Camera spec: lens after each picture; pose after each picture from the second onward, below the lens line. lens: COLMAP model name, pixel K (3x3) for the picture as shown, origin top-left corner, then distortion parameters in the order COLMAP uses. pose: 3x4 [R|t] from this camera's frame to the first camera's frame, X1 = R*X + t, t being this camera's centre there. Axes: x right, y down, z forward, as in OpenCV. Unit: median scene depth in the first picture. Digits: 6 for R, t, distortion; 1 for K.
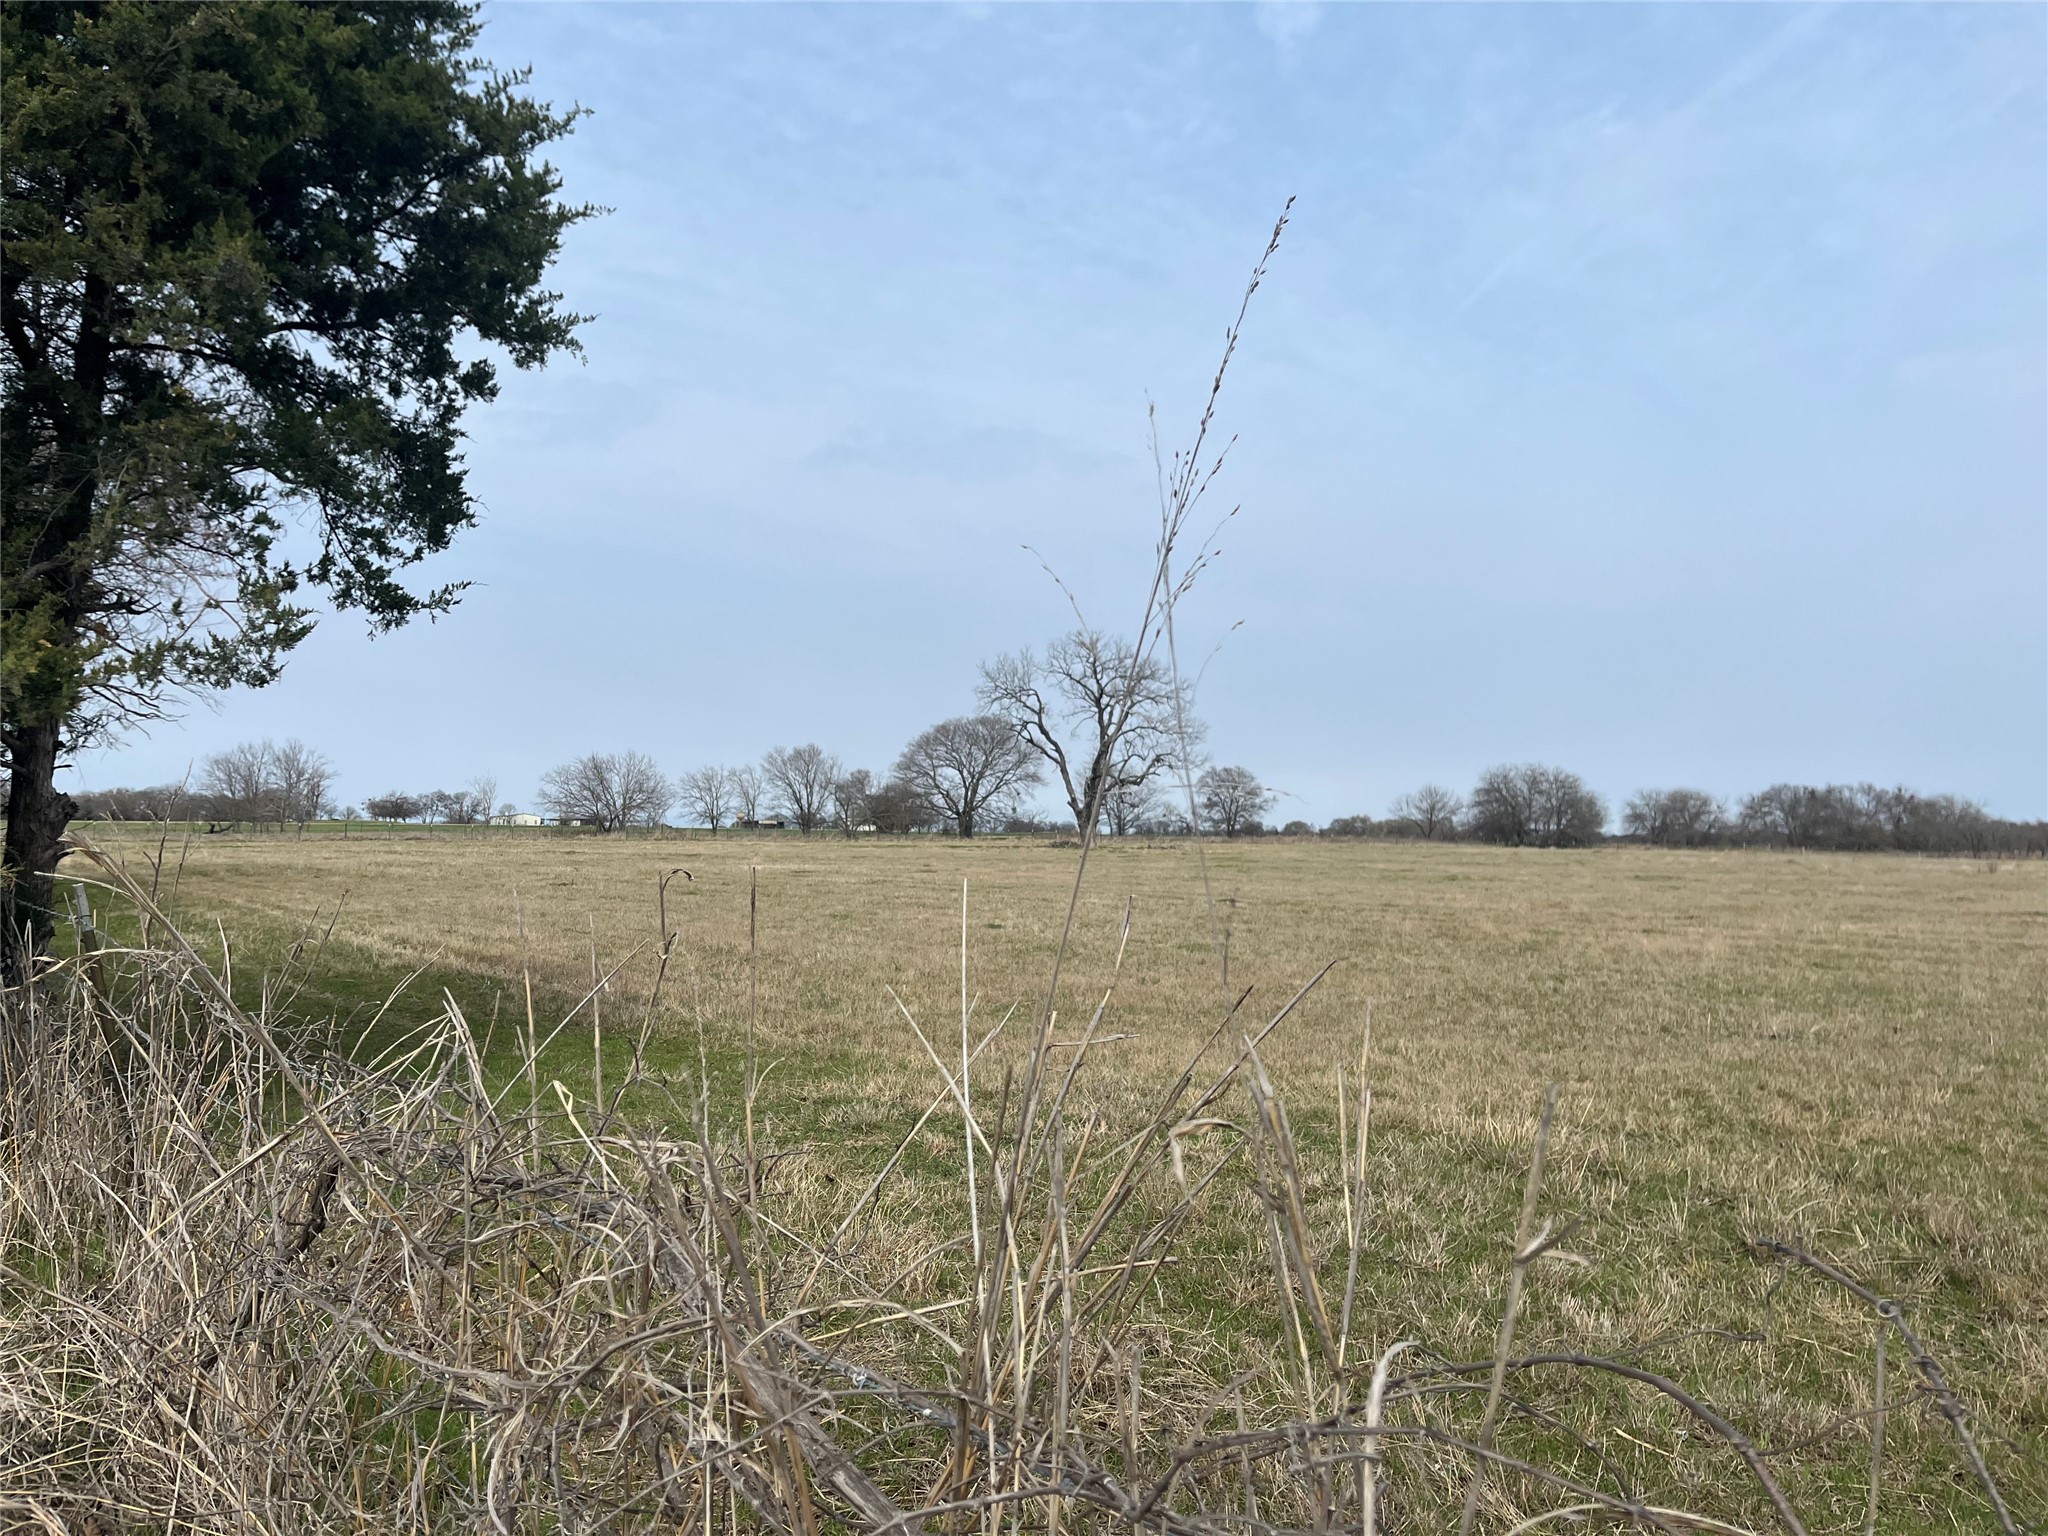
lens RADIAL K [[1547.8, 0, 1012.9], [0, 1547.8, 770.0], [0, 0, 1]] dist [0.067349, -0.088134]
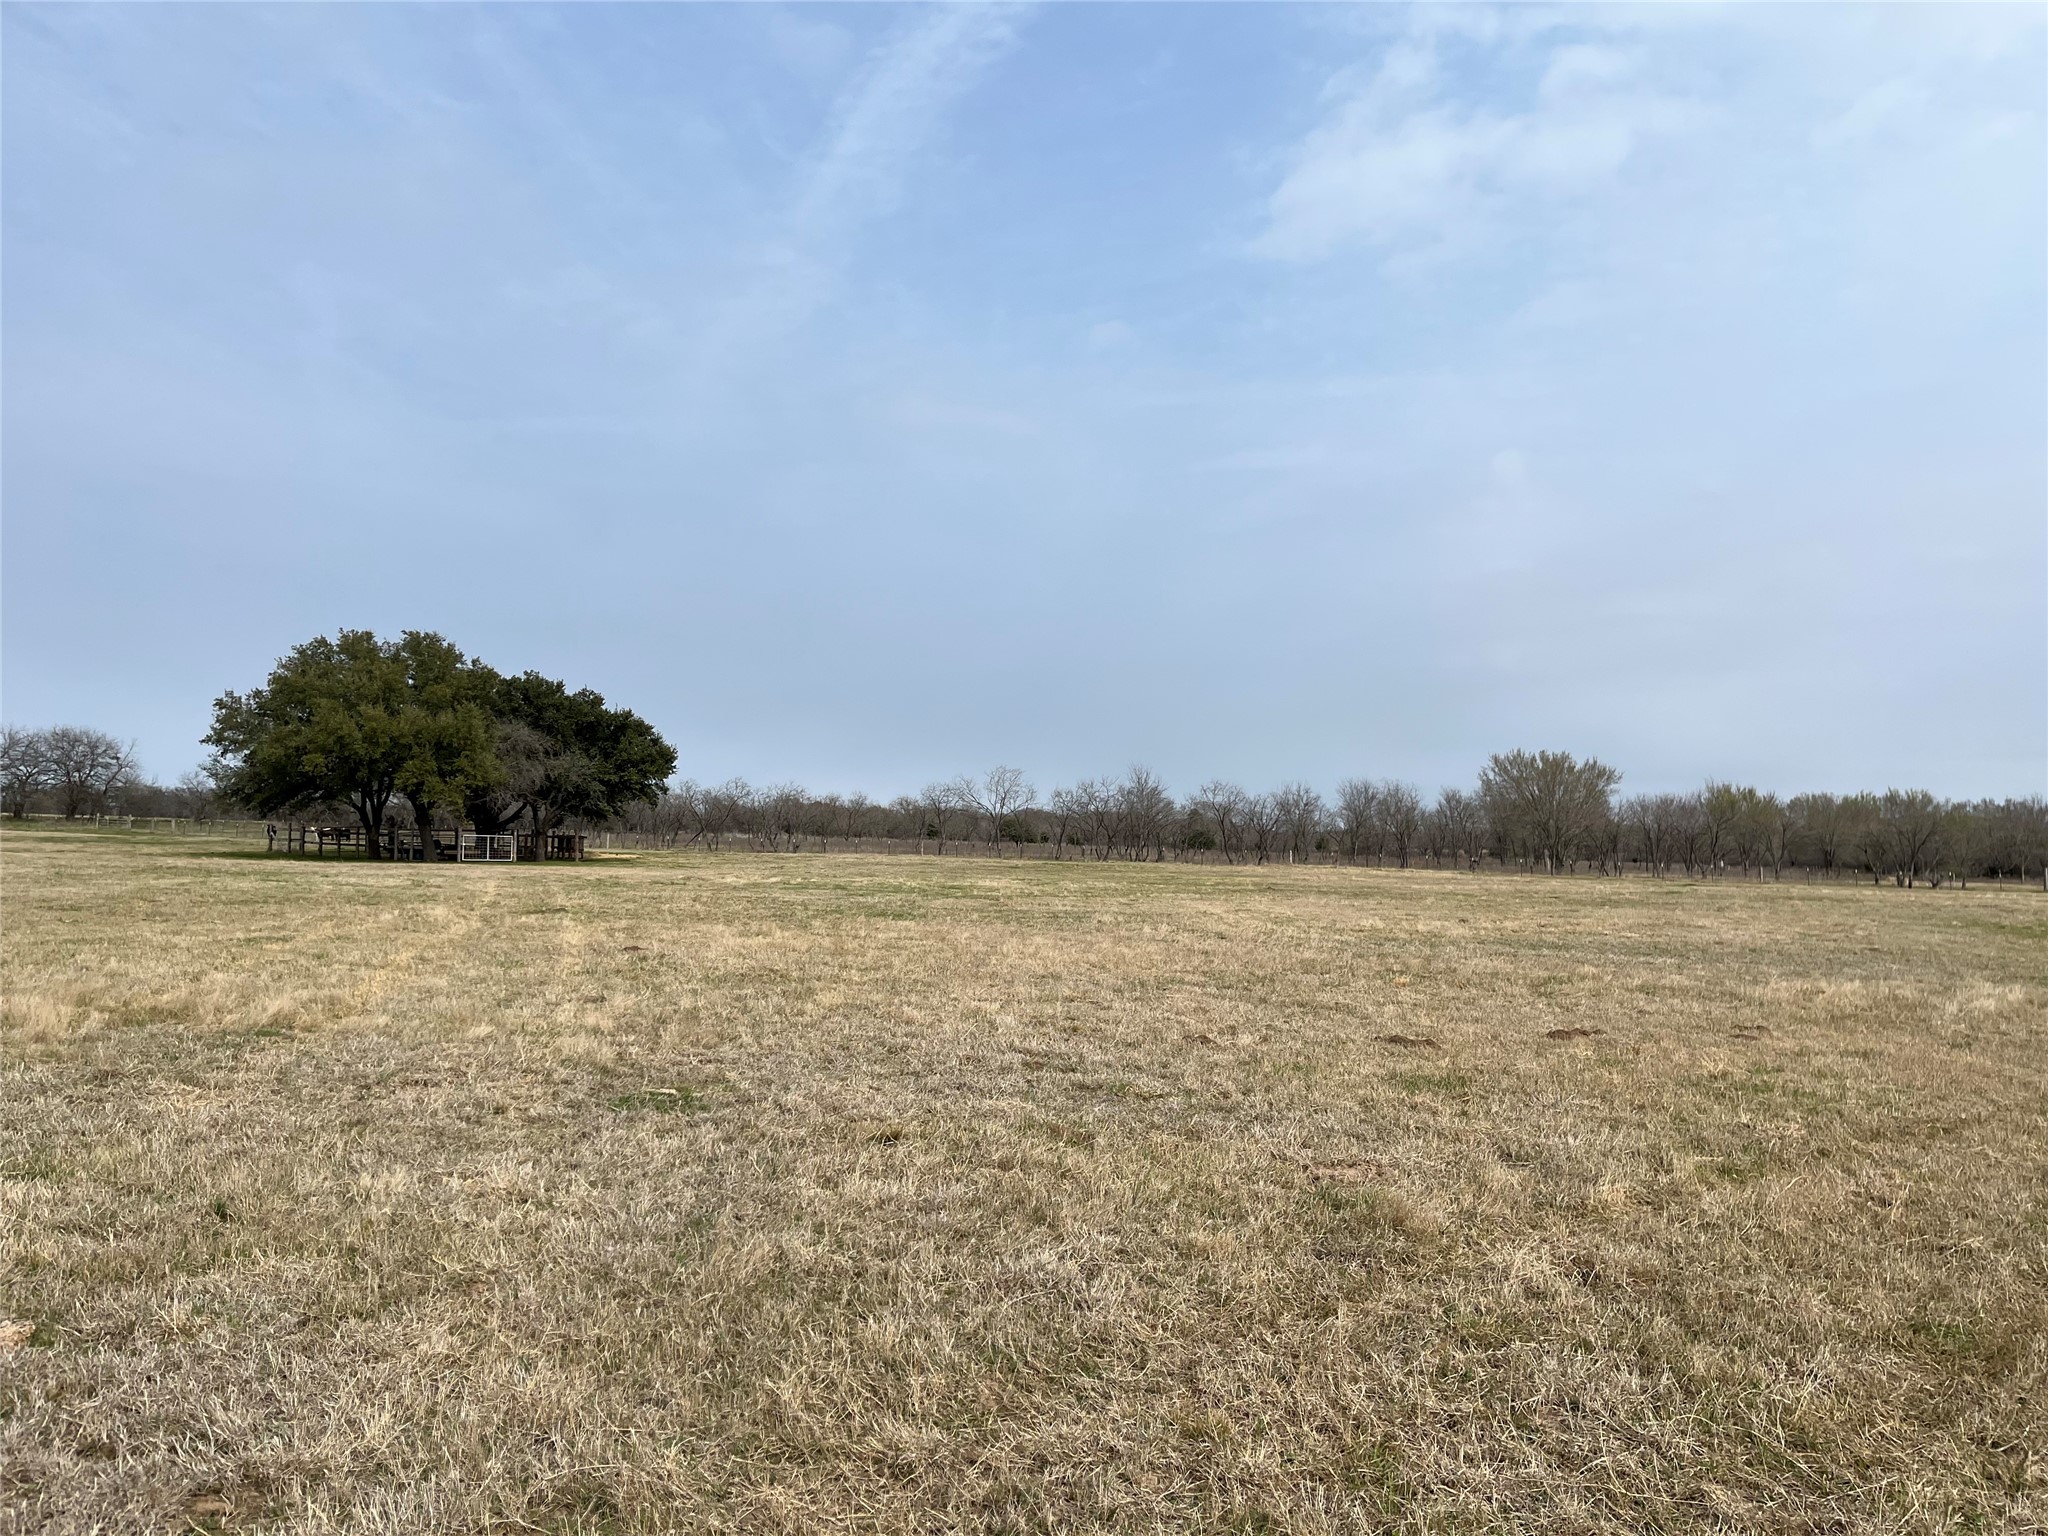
lens RADIAL K [[1547.8, 0, 1021.6], [0, 1547.8, 773.8], [0, 0, 1]] dist [0.067349, -0.088134]
pose [[0.802601, 0.030728, 0.595725, 0.697076], [-0.041802, 0.999114, 0.004783, 0.024482], [-0.595050, -0.028741, 0.803175, 0.493131]]
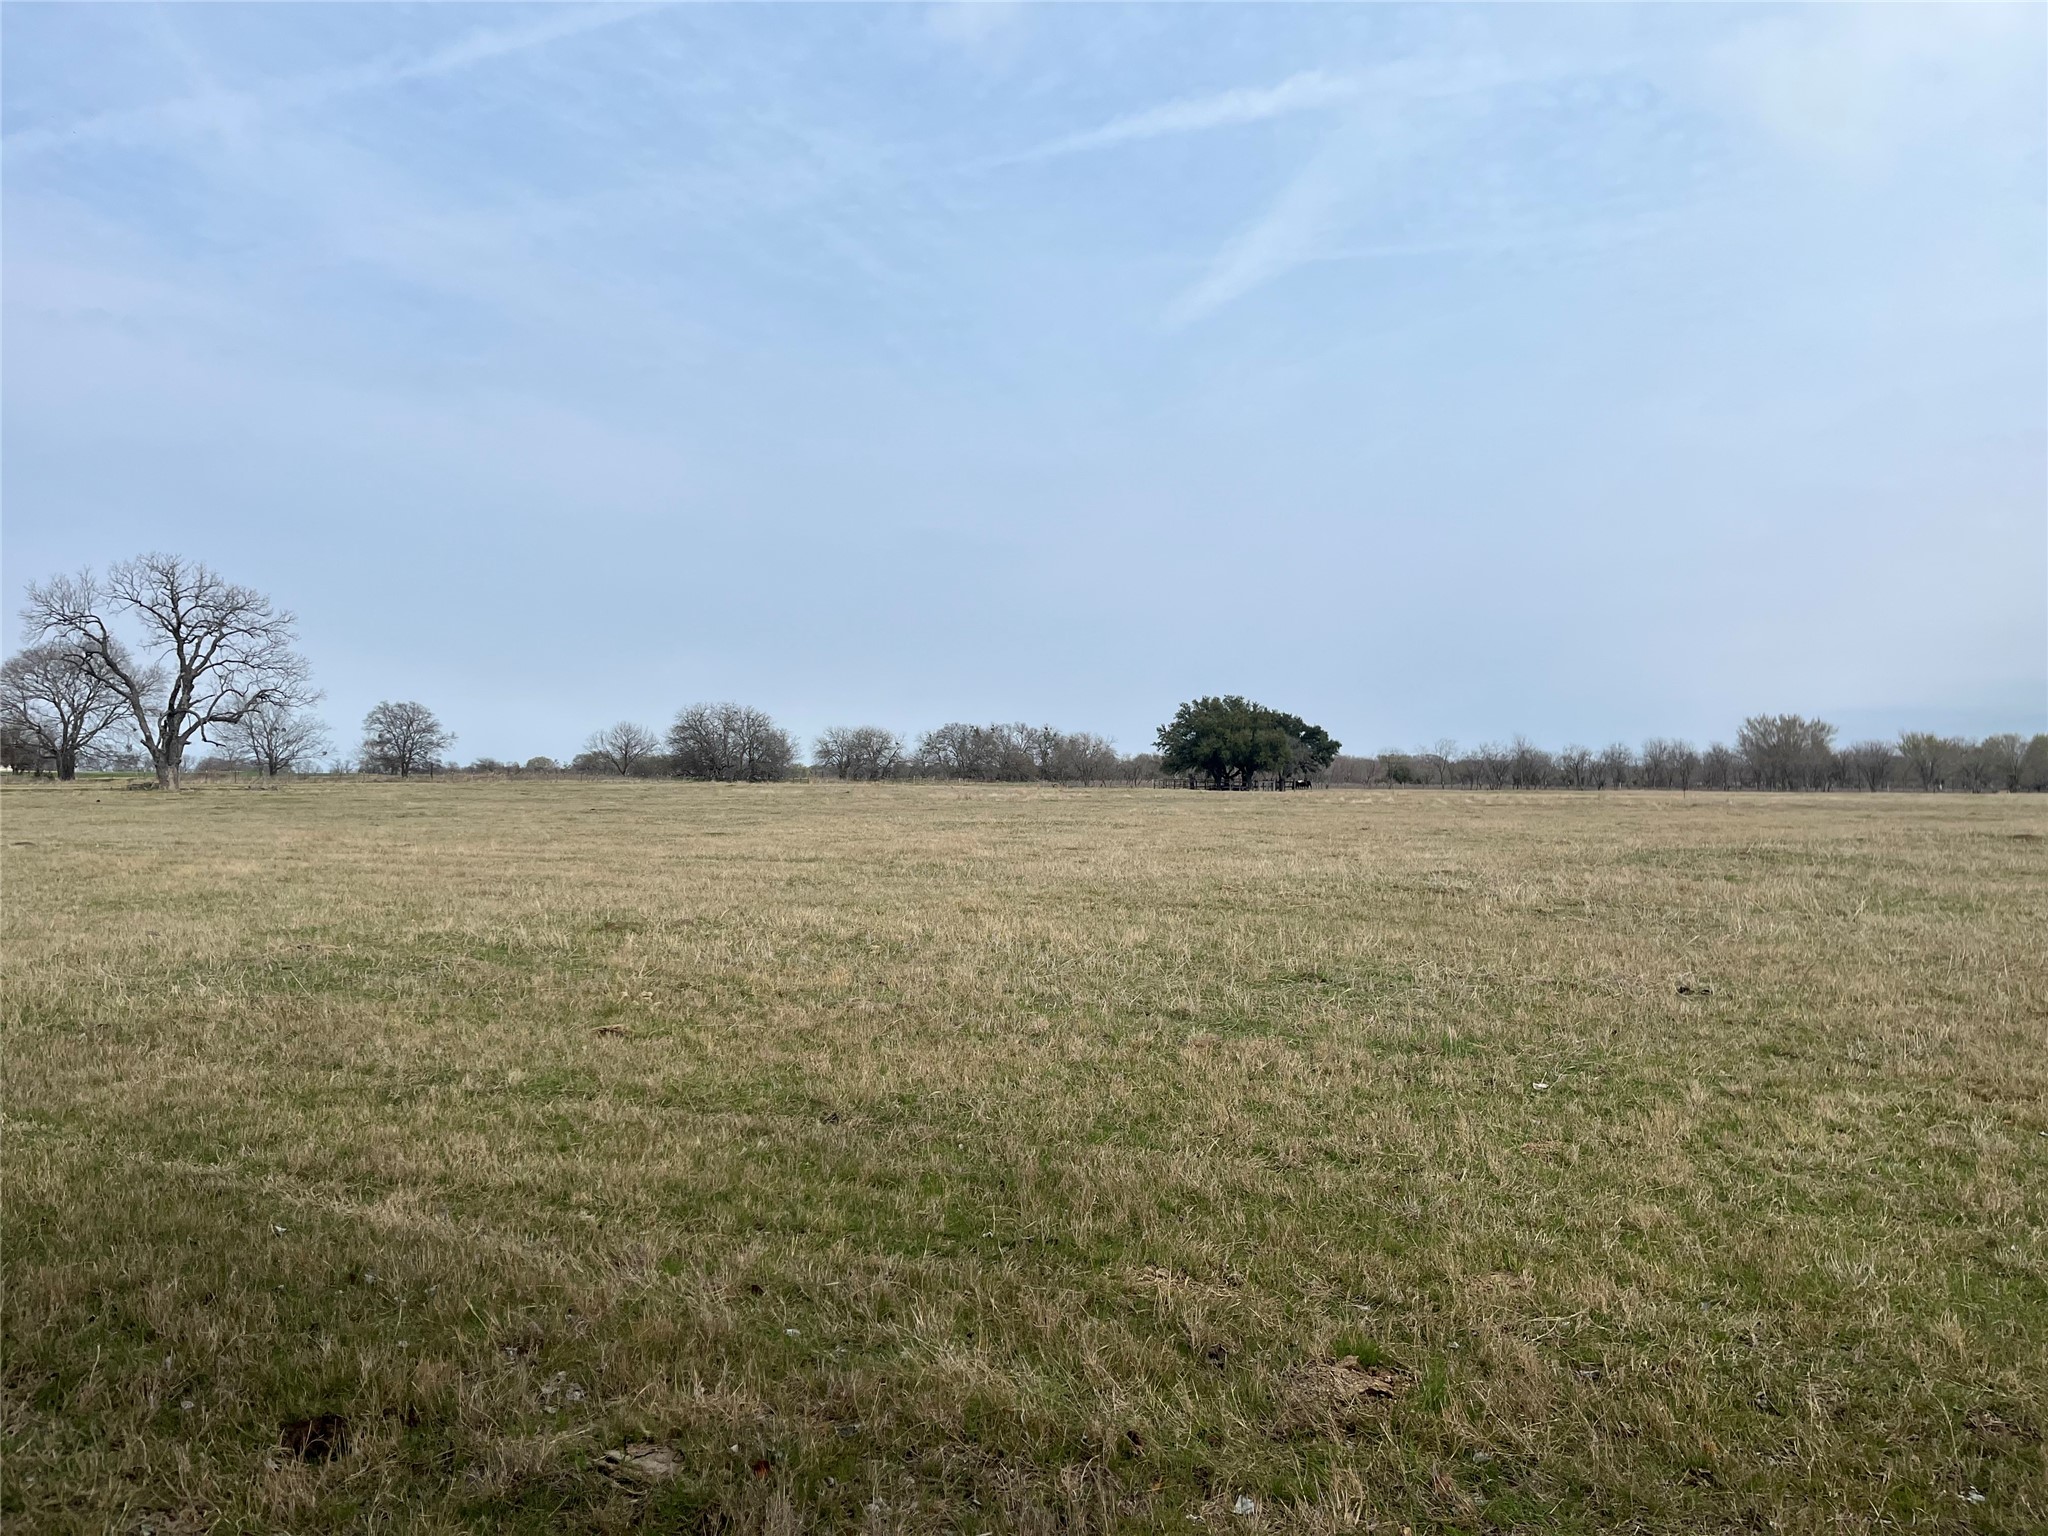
lens RADIAL K [[1547.8, 0, 1036.5], [0, 1547.8, 780.5], [0, 0, 1]] dist [0.067349, -0.088134]
pose [[0.887699, -0.011029, 0.460291, 0.059235], [-0.011107, 0.998909, 0.045356, -0.002502], [-0.460290, -0.045374, 0.886609, -0.054482]]
